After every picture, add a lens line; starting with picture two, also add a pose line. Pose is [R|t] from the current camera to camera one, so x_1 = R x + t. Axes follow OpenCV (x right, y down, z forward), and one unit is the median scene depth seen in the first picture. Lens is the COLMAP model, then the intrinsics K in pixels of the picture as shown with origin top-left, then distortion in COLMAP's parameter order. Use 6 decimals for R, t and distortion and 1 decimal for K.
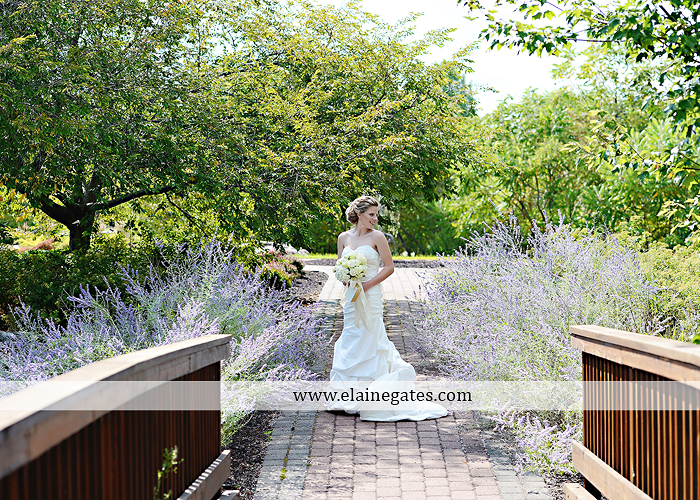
lens RADIAL K [[1697.2, 0, 368.5], [0, 1697.2, 225.1], [0, 0, 1]] dist [-1.042697, 8.851769]
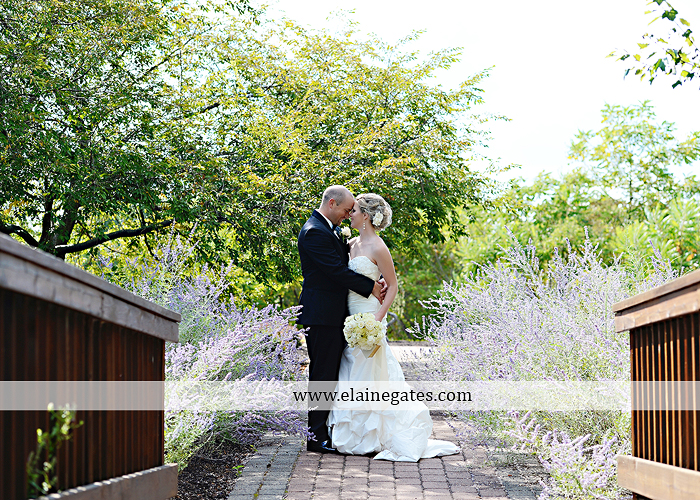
lens RADIAL K [[1684.7, 0, 350.0], [0, 1684.7, 250.0], [0, 0, 1]] dist [-0.258842, 0.151128]
pose [[0.999886, 0.002676, -0.014842, 0.004769], [-0.003425, 0.998709, -0.050678, 0.038108], [0.014687, 0.050723, 0.998605, 0.109812]]
